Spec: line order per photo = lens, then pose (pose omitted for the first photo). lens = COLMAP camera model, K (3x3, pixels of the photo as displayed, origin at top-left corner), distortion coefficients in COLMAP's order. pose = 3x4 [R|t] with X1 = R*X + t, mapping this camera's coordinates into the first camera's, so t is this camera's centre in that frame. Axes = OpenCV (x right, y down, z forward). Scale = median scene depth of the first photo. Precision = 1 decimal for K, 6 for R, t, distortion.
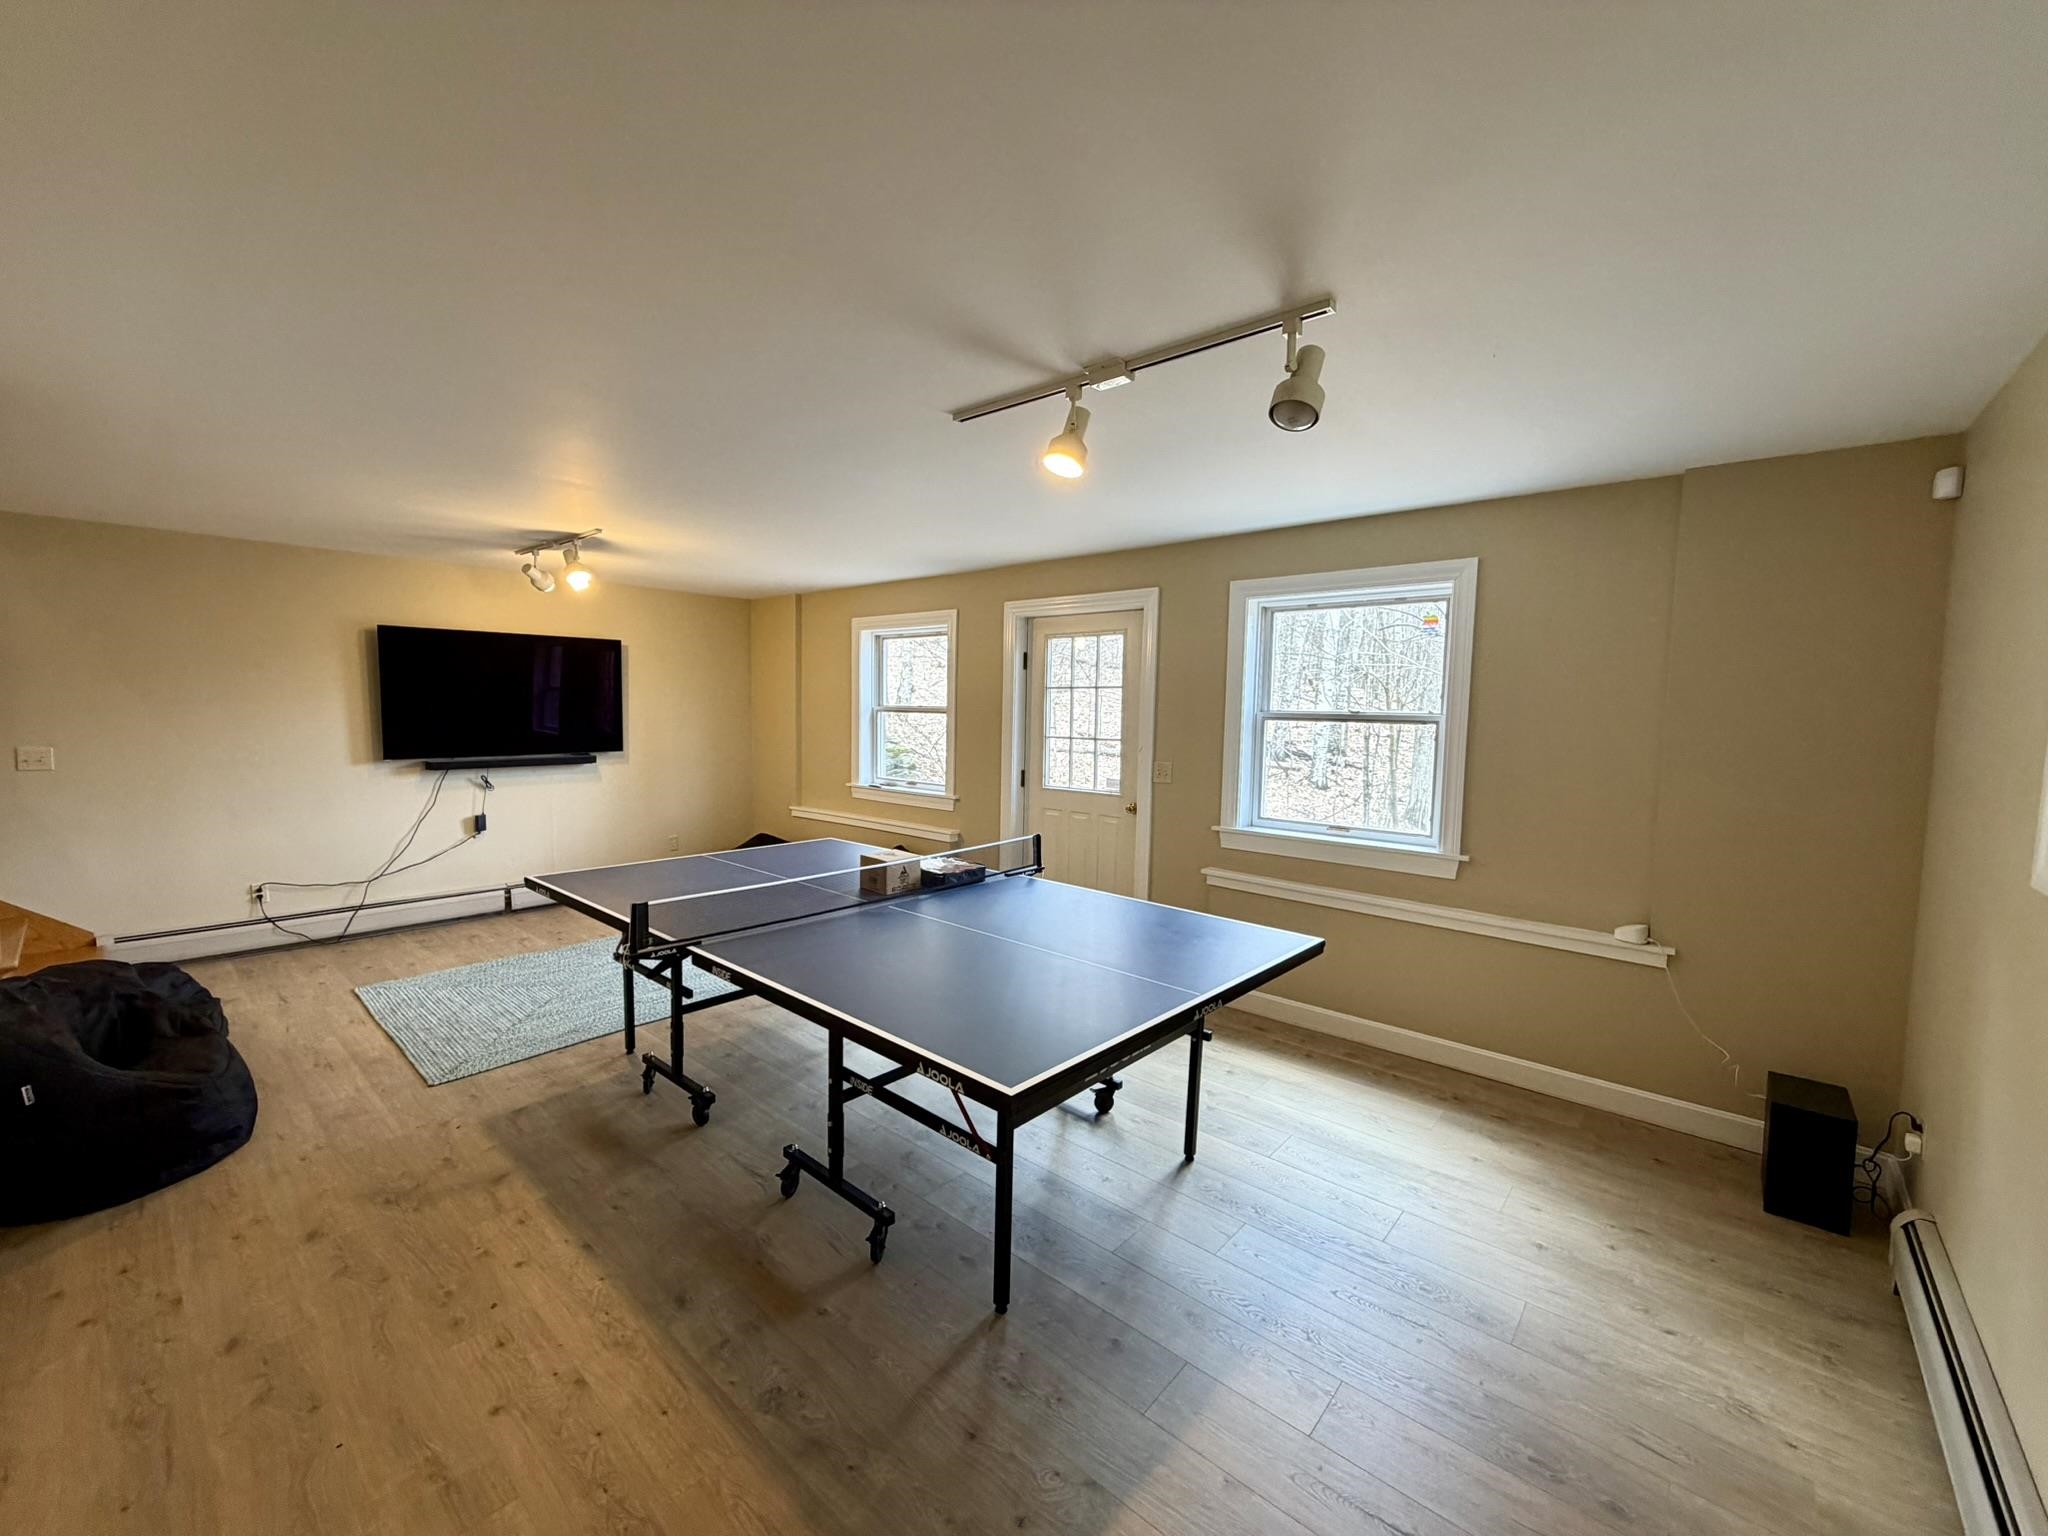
lens RADIAL K [[814.0, 0, 1018.5], [0, 814.0, 762.2], [0, 0, 1]] dist [0.000541, 0.000068]
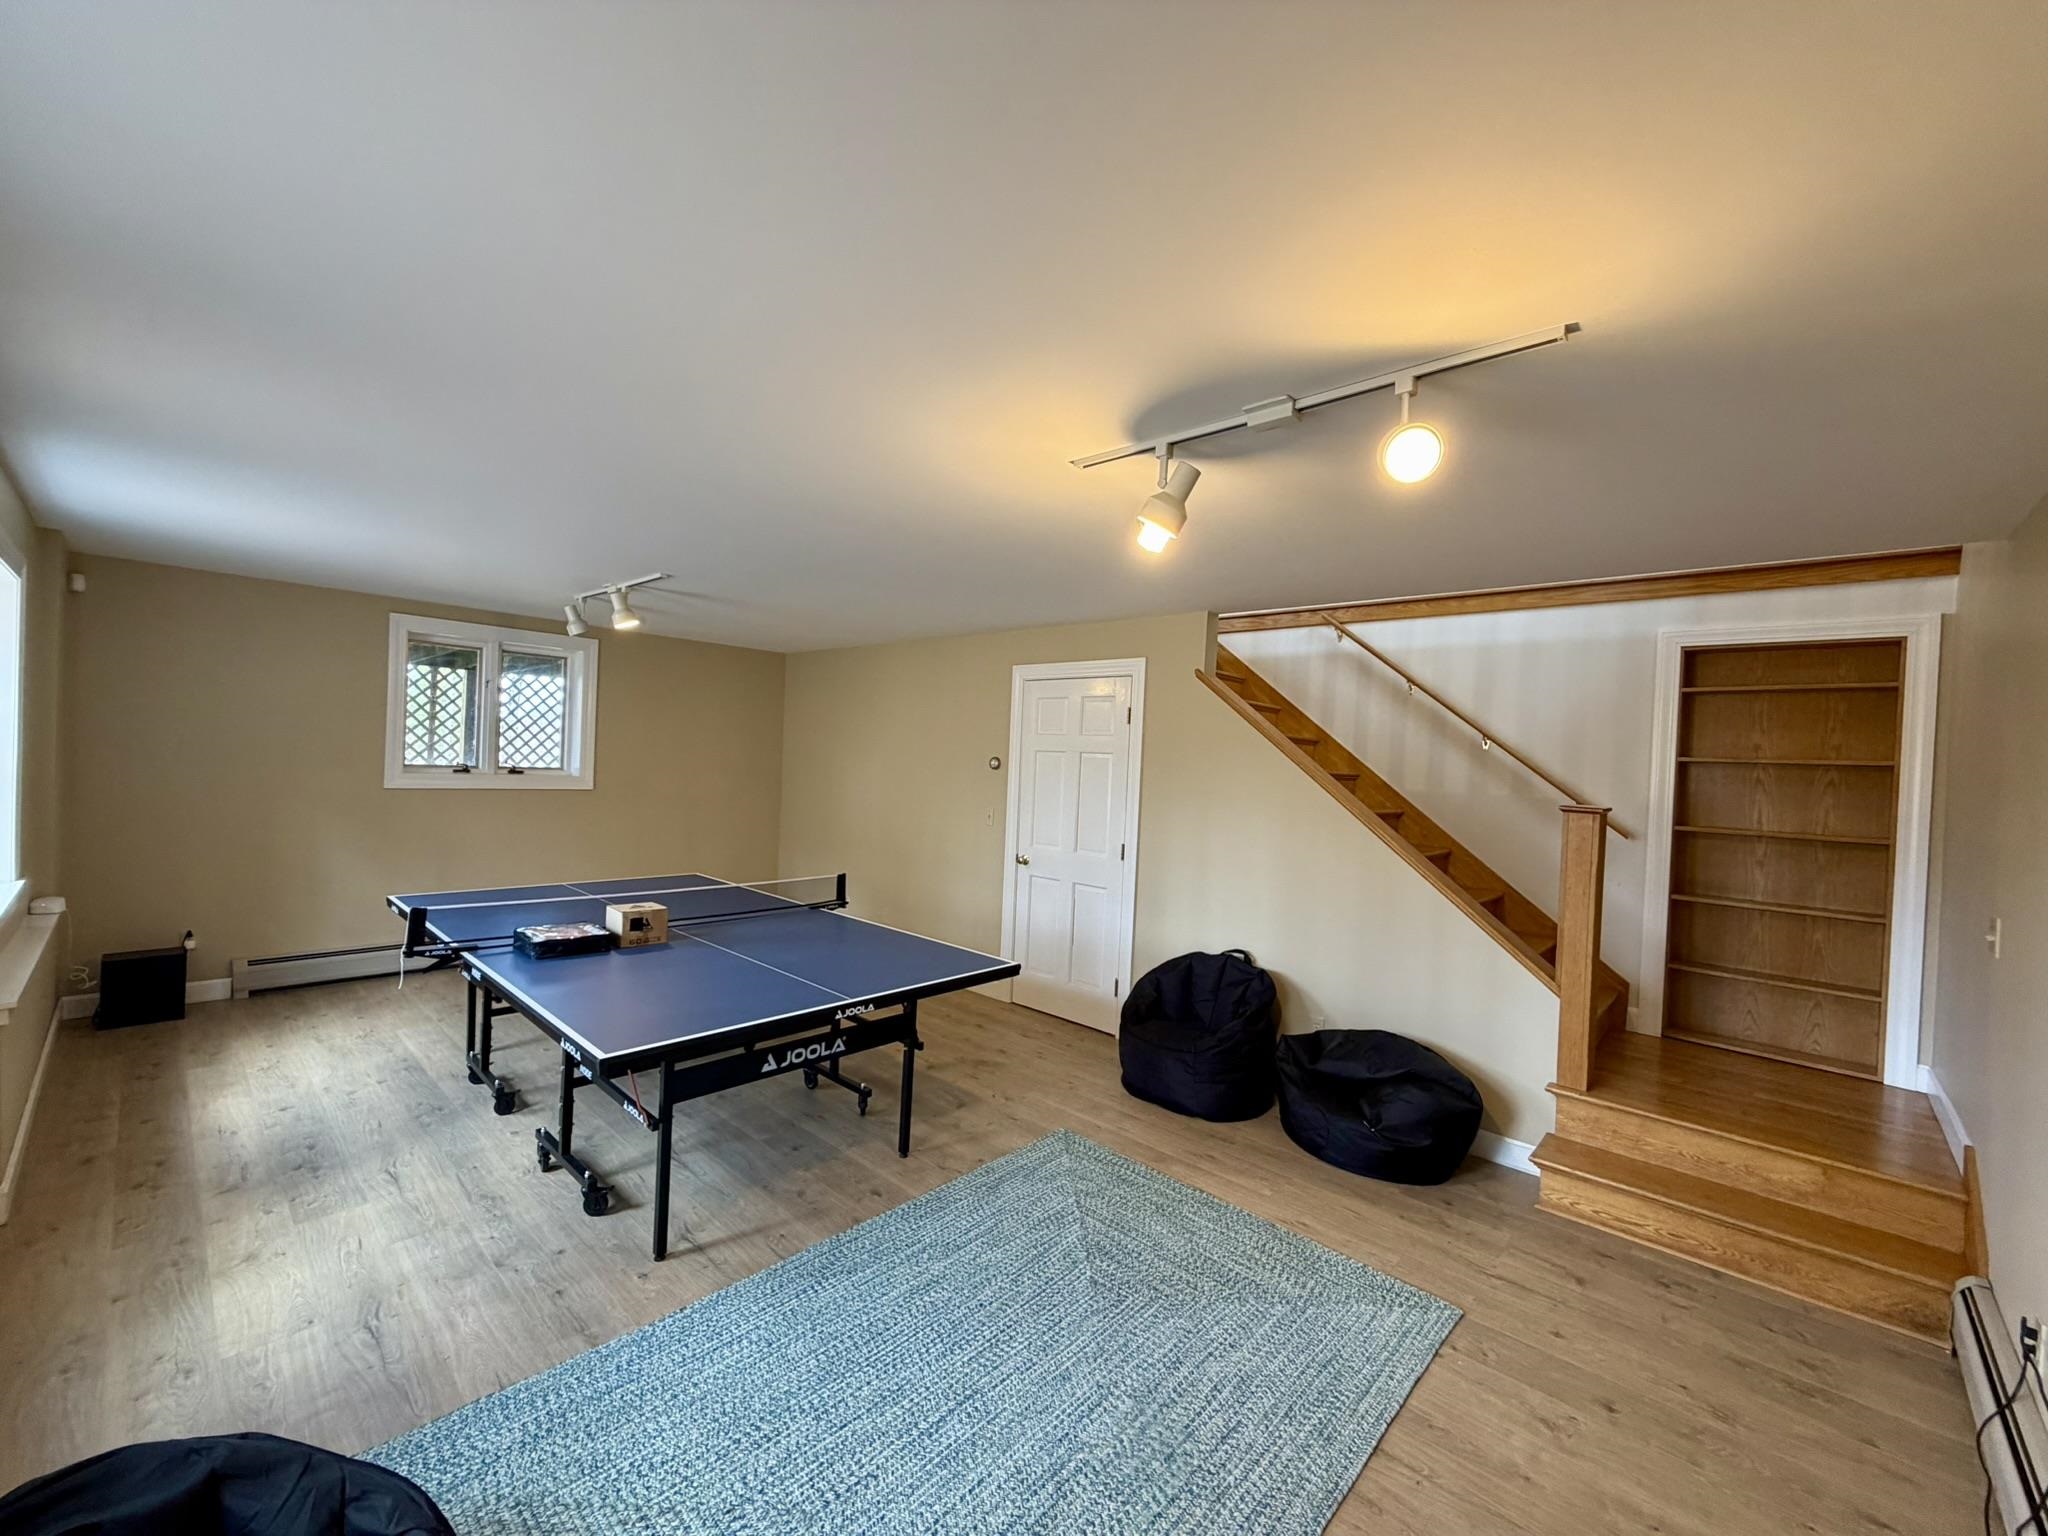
lens RADIAL K [[814.0, 0, 1018.5], [0, 814.0, 762.2], [0, 0, 1]] dist [0.000541, 0.000068]
pose [[-0.997568, -0.062457, 0.030936, -0.709394], [-0.060030, 0.995450, 0.074002, -0.178422], [-0.035417, 0.071965, -0.996778, 2.188115]]
